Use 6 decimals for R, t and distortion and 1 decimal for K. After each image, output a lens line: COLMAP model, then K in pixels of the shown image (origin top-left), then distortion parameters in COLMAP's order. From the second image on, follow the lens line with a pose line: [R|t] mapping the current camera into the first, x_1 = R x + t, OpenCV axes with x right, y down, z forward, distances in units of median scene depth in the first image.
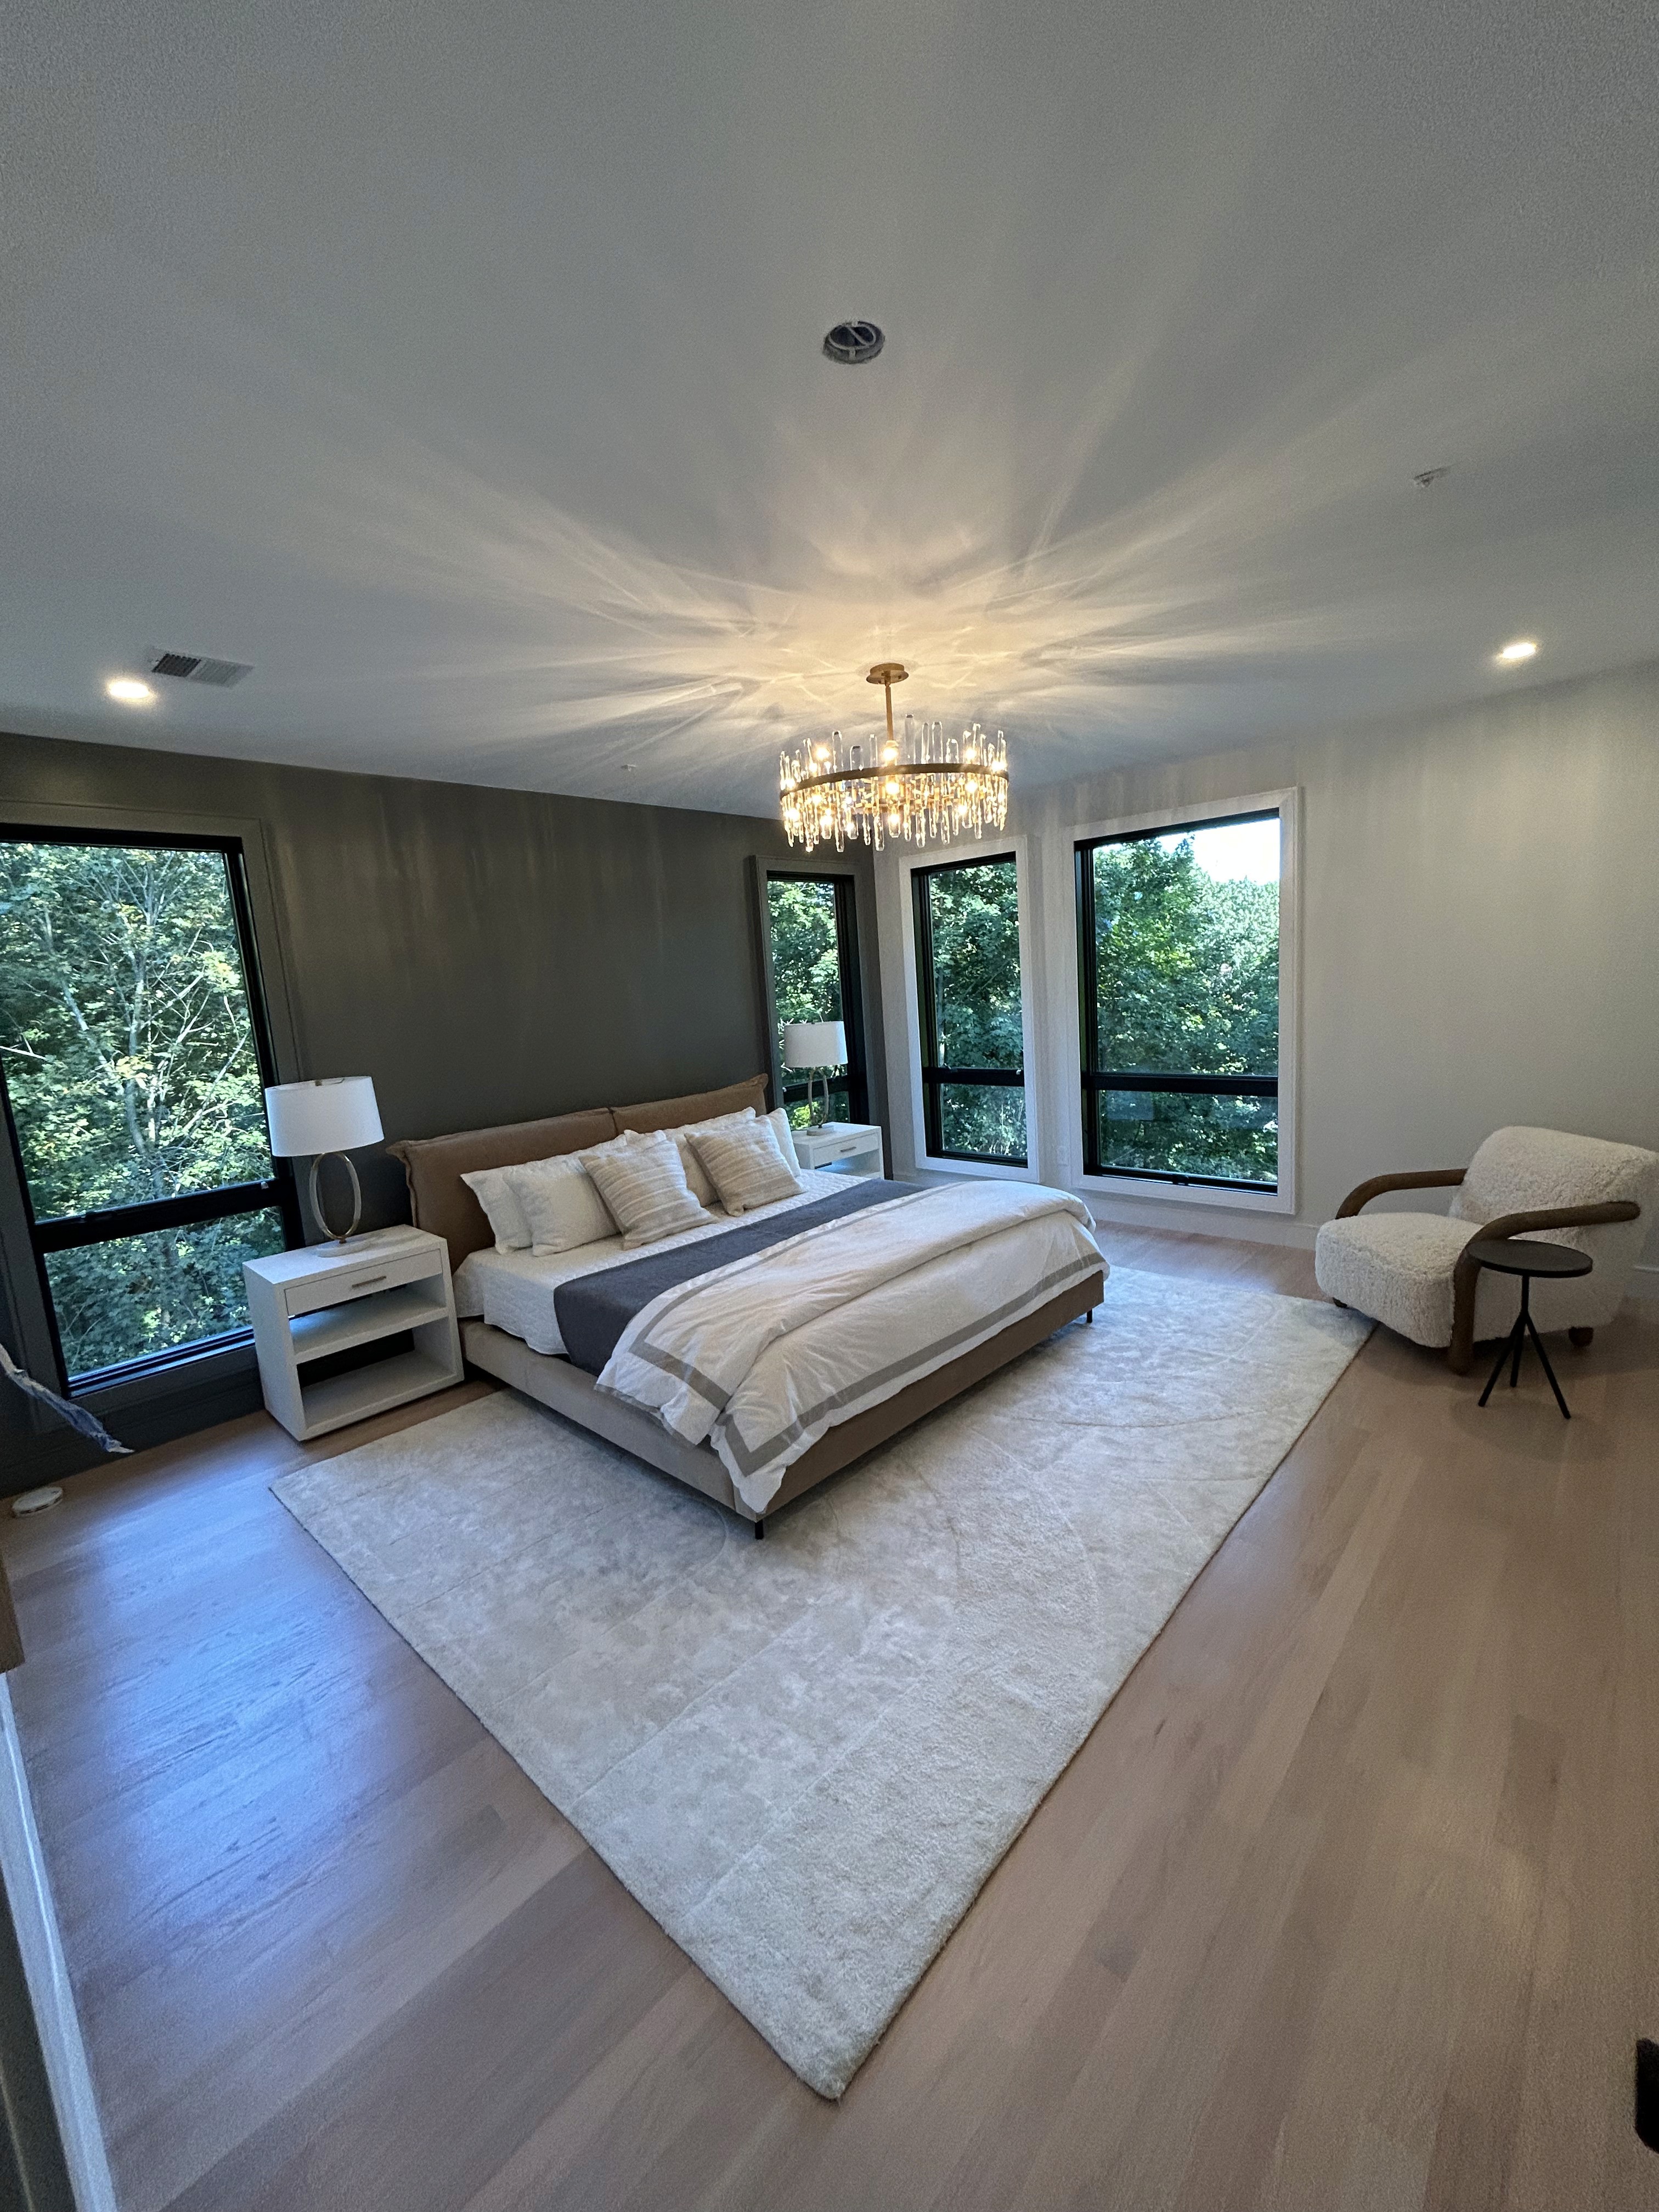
lens RADIAL K [[892.8, 0, 830.5], [0, 892.8, 1106.7], [0, 0, 1]] dist [-0.001580, 0.000213]
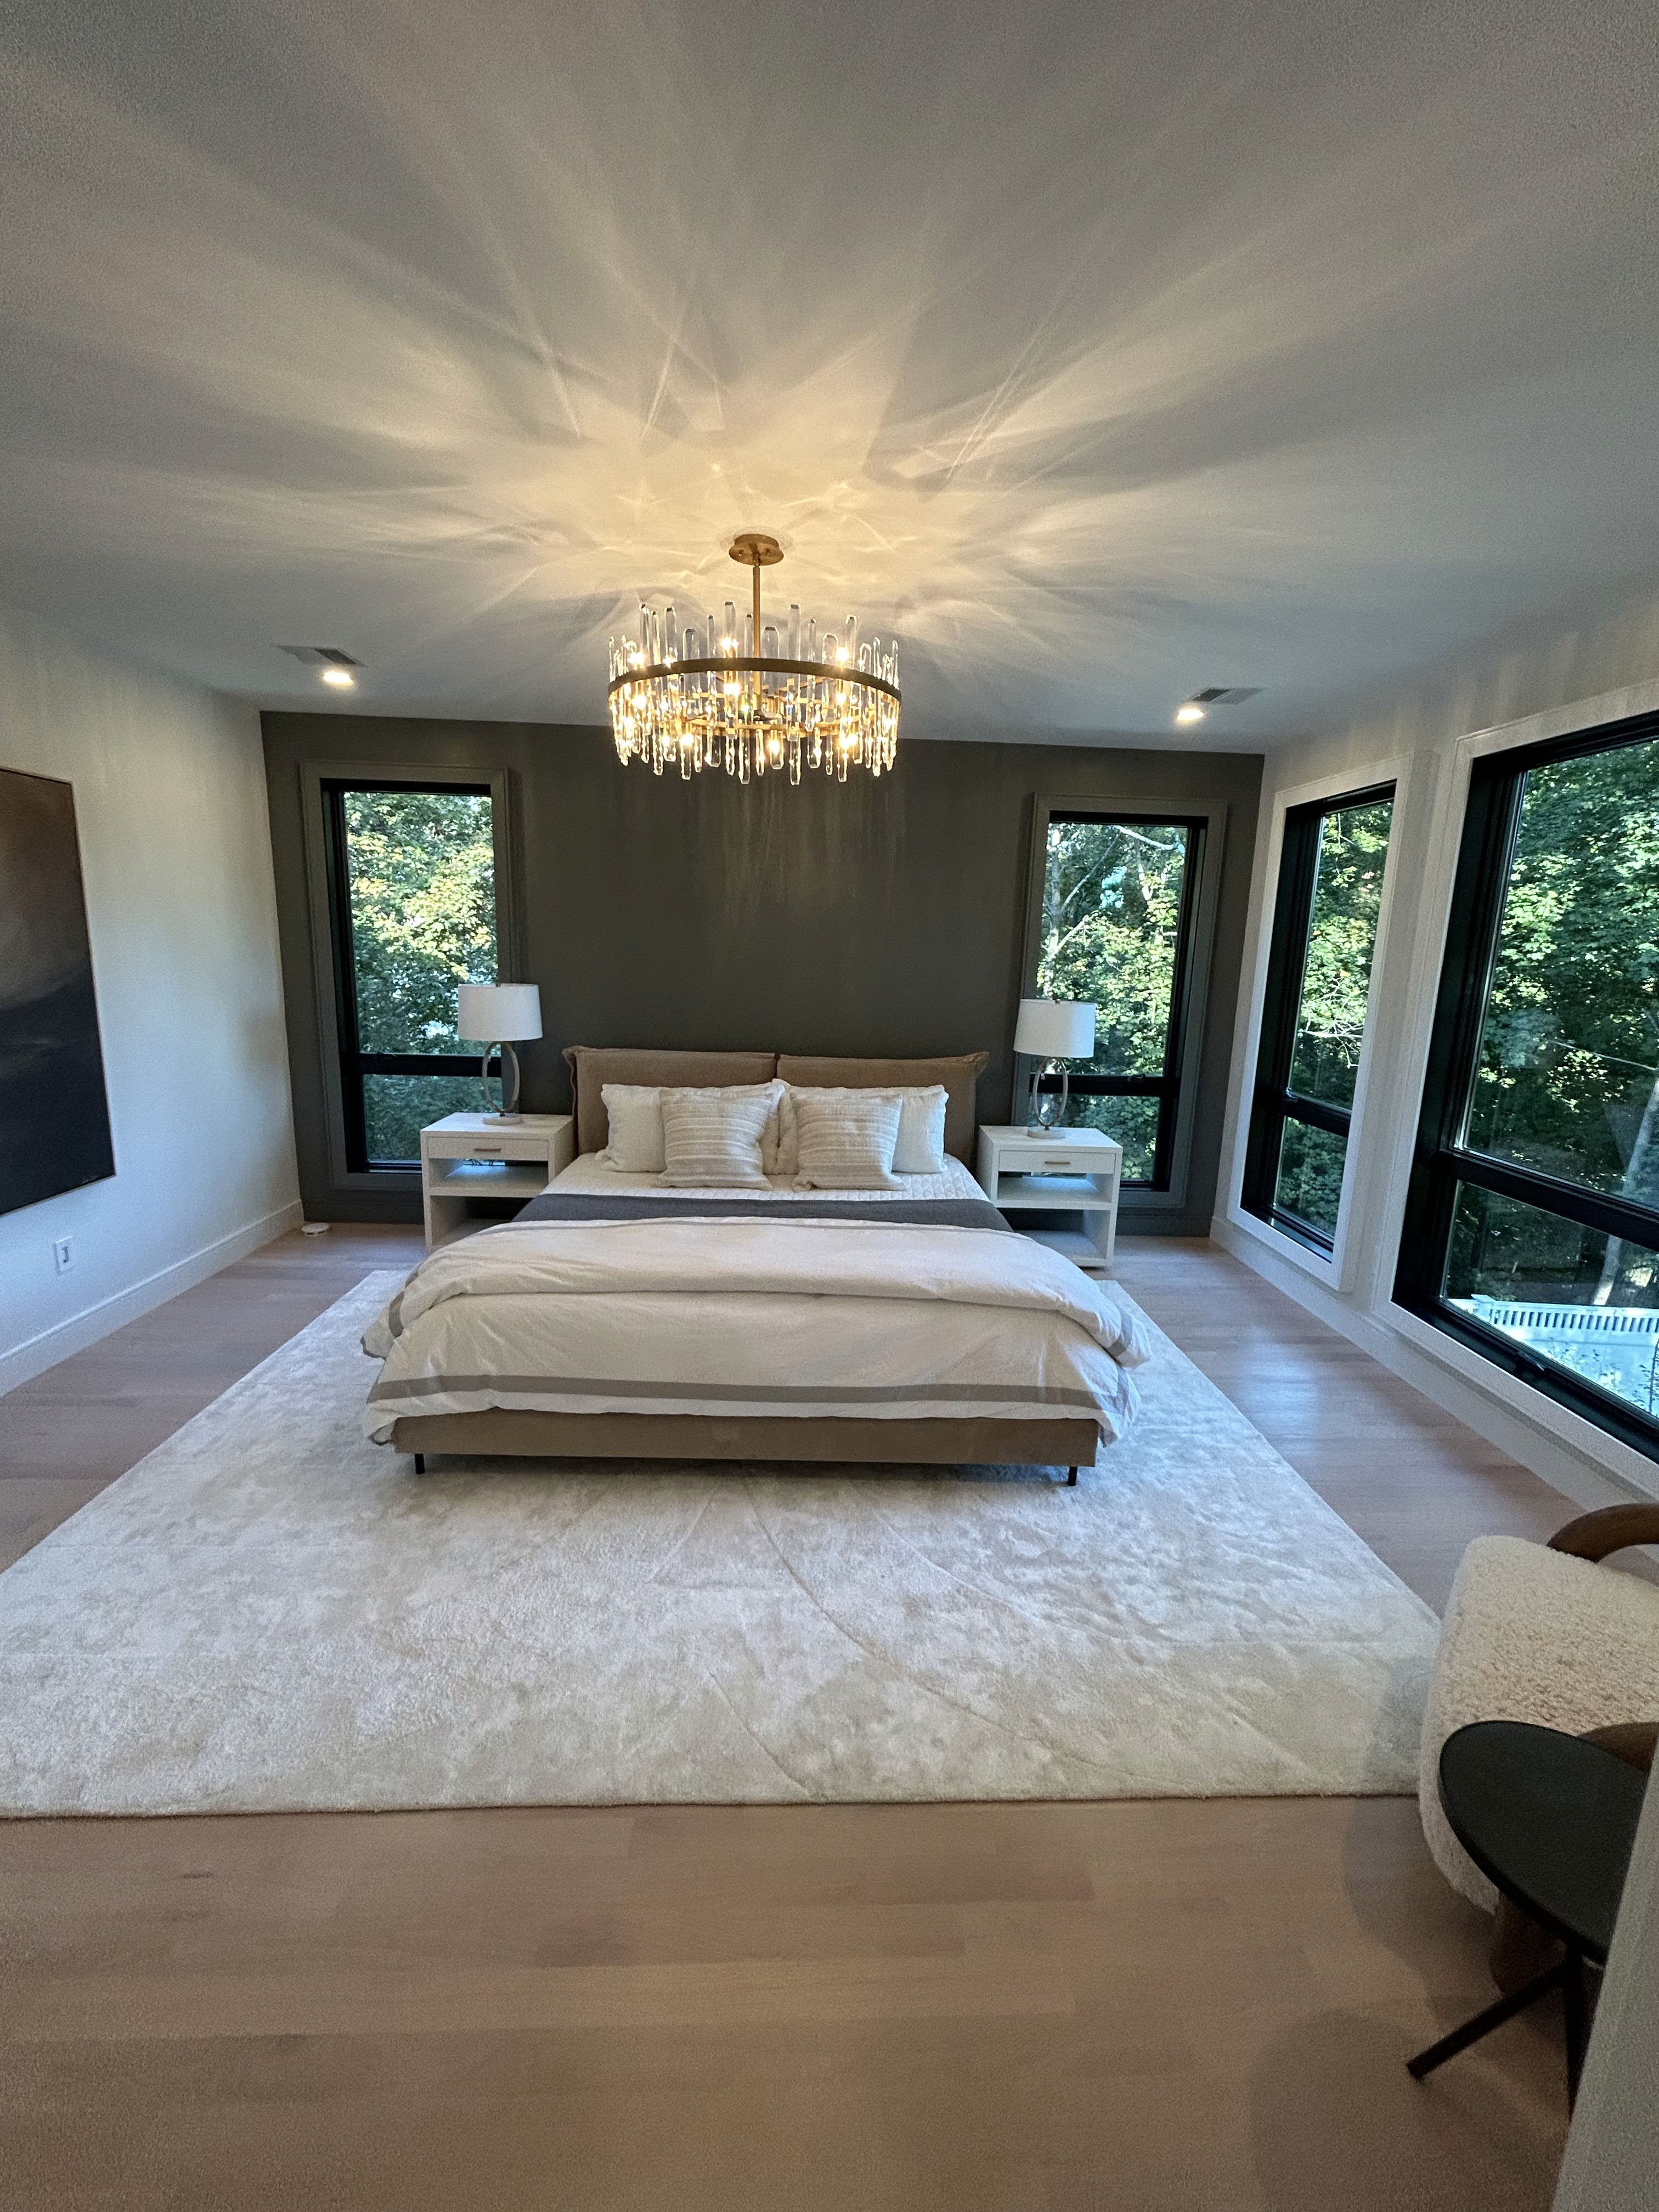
lens RADIAL K [[892.8, 0, 828.3], [0, 892.8, 1104.1], [0, 0, 1]] dist [-0.001580, 0.000213]
pose [[0.703652, 0.215285, -0.677146, 0.713853], [-0.180462, 0.975894, 0.122741, -0.115540], [0.687246, 0.035832, 0.725540, 0.478009]]
